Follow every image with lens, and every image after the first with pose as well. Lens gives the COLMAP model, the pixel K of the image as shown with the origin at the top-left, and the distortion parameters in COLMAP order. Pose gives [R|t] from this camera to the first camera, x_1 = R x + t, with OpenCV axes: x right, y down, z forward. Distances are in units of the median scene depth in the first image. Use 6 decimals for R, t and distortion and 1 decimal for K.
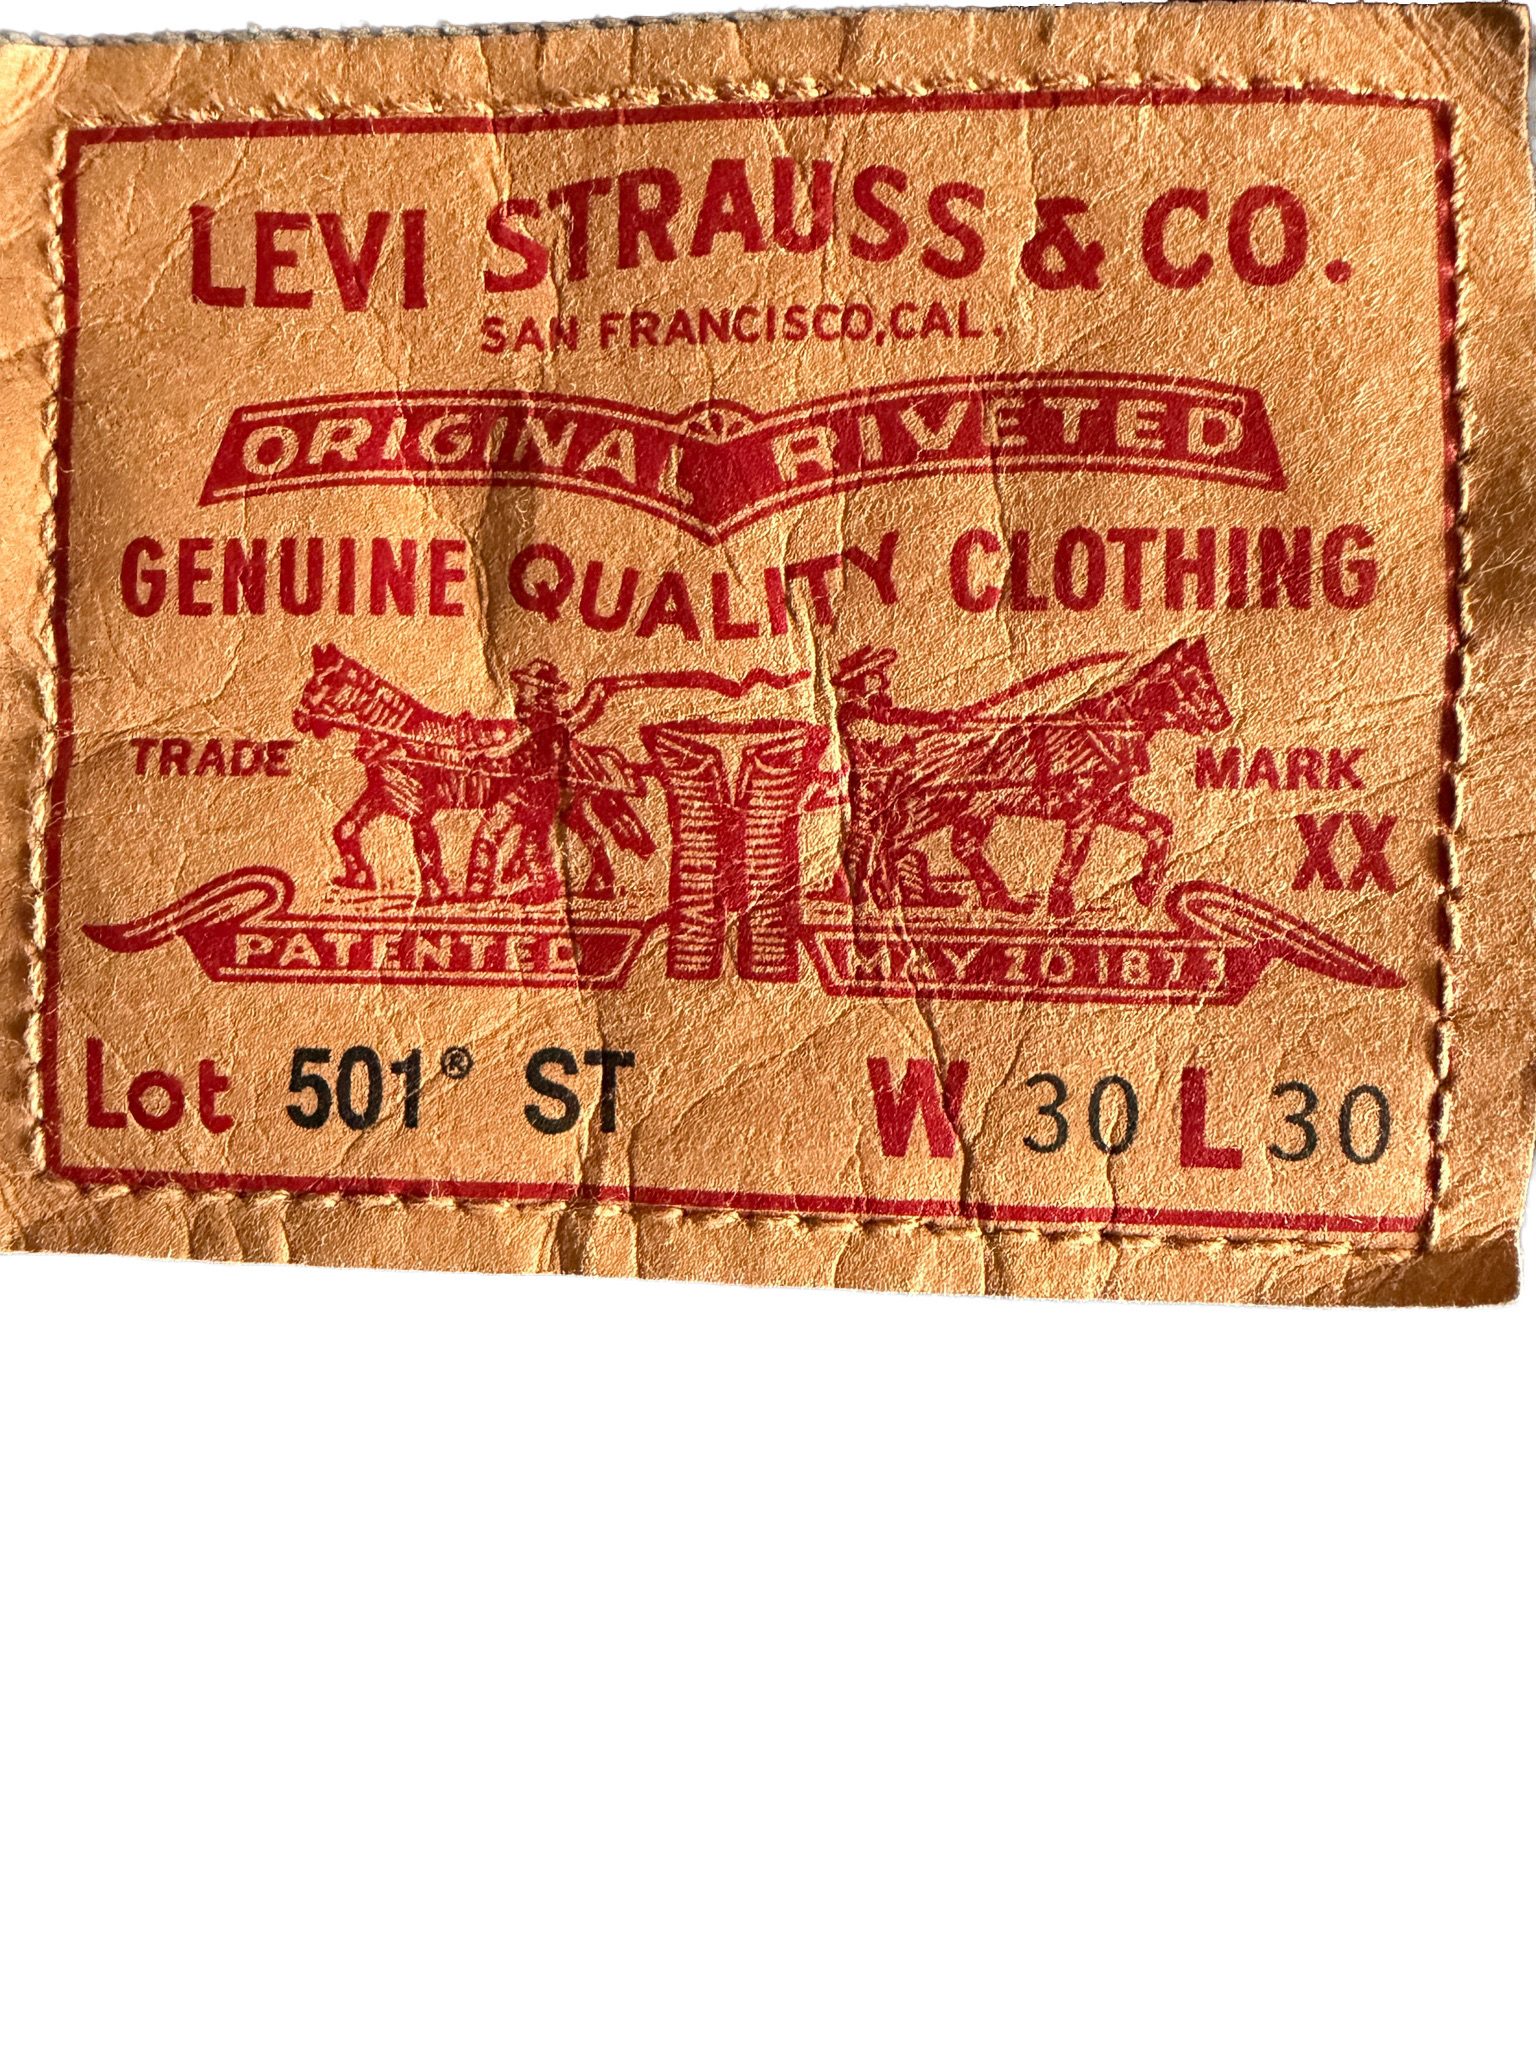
lens RADIAL K [[1445.0, 0, 770.8], [0, 1445.0, 1019.1], [0, 0, 1]] dist [0.006172, -0.005482]
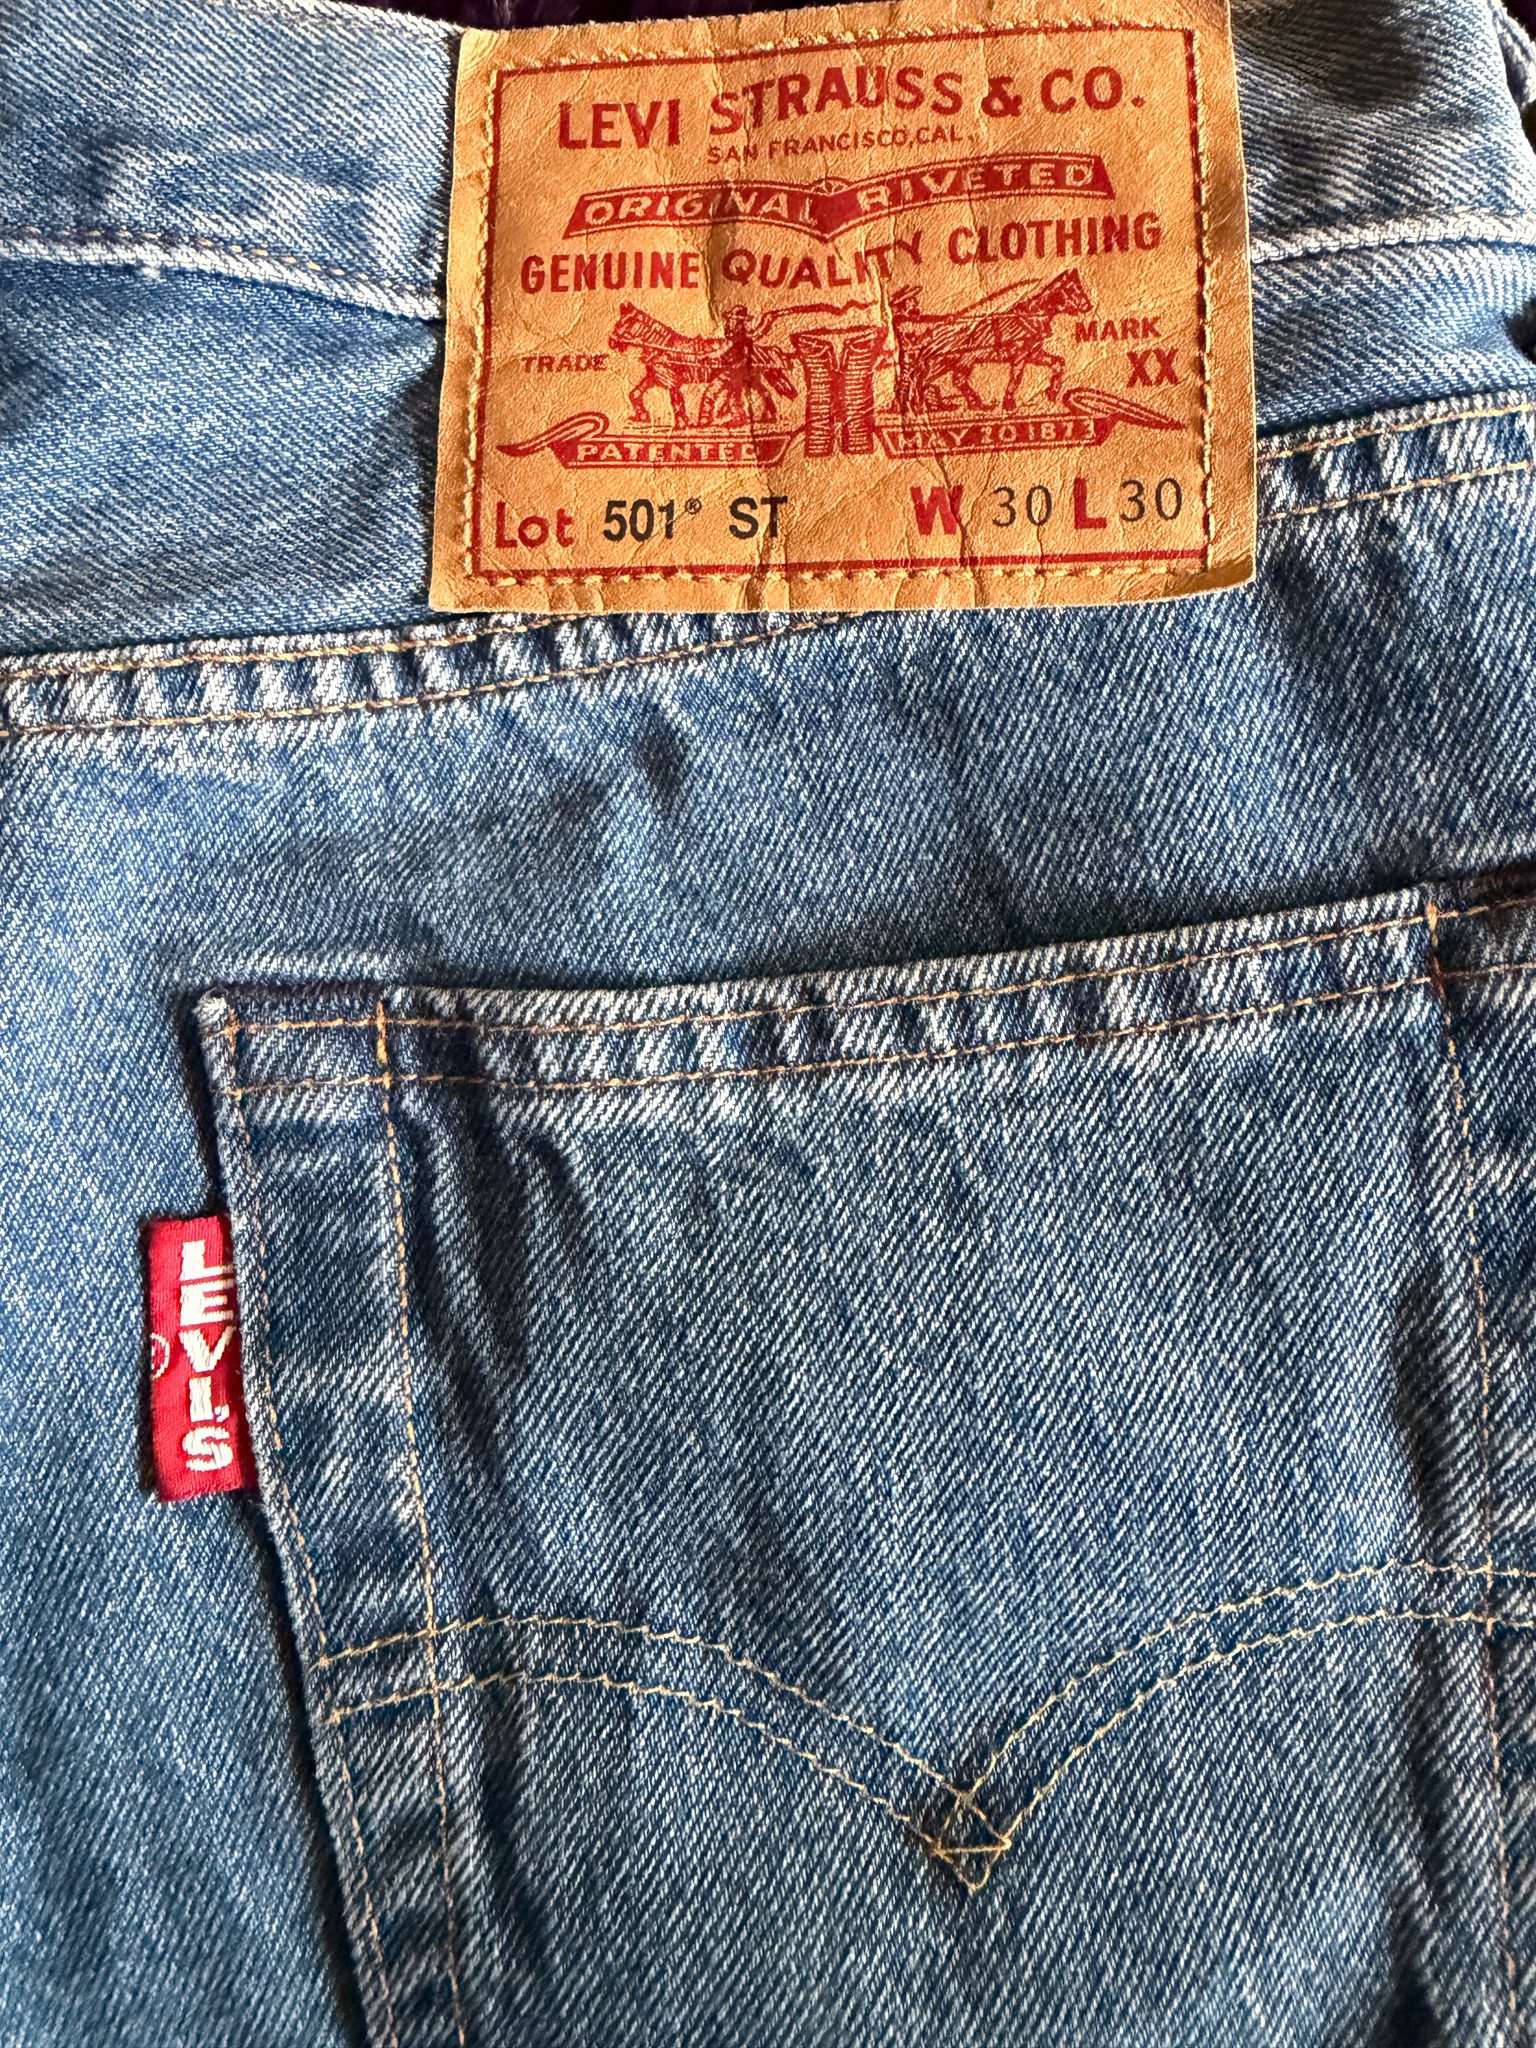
lens RADIAL K [[1445.0, 0, 767.3], [0, 1445.0, 1028.5], [0, 0, 1]] dist [0.006172, -0.005482]
pose [[0.999597, -0.006217, -0.027715, -0.074067], [0.002339, 0.990456, -0.137808, 1.000012], [0.028307, 0.137687, 0.990071, -0.803366]]
